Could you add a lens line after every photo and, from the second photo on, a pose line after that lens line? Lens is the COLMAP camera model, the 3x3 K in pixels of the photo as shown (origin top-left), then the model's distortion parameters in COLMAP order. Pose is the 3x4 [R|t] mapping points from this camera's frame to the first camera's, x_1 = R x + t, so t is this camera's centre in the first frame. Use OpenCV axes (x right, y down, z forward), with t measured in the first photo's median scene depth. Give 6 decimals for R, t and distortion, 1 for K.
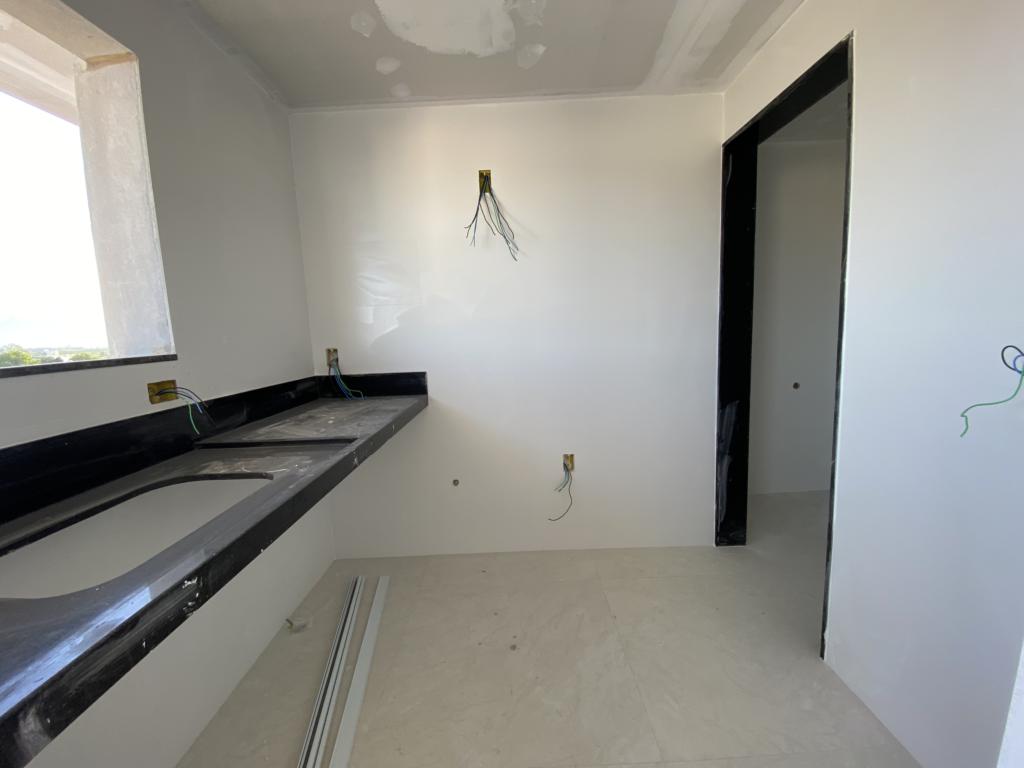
lens RADIAL K [[415.3, 0, 513.8], [0, 415.3, 382.0], [0, 0, 1]] dist [0.061272, -0.037800]
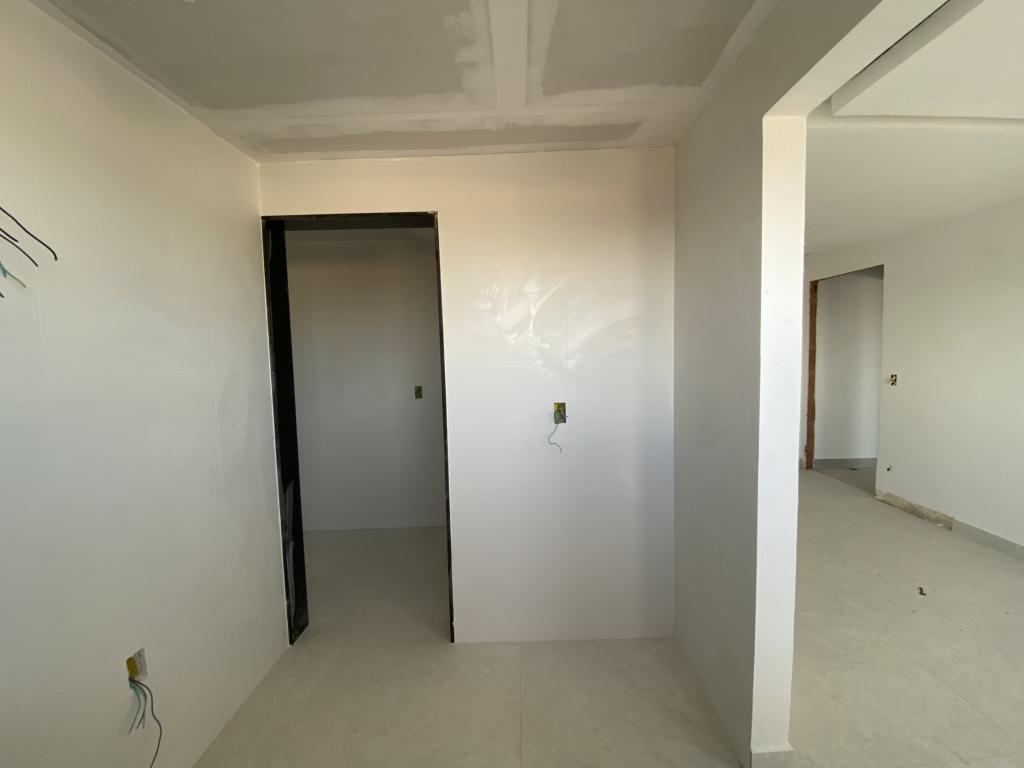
lens RADIAL K [[415.3, 0, 513.8], [0, 415.3, 382.0], [0, 0, 1]] dist [0.061272, -0.037800]
pose [[0.024664, -0.030553, 0.999229, -0.448105], [0.151004, 0.988178, 0.026488, -0.136850], [-0.988225, 0.150234, 0.028986, 0.475418]]
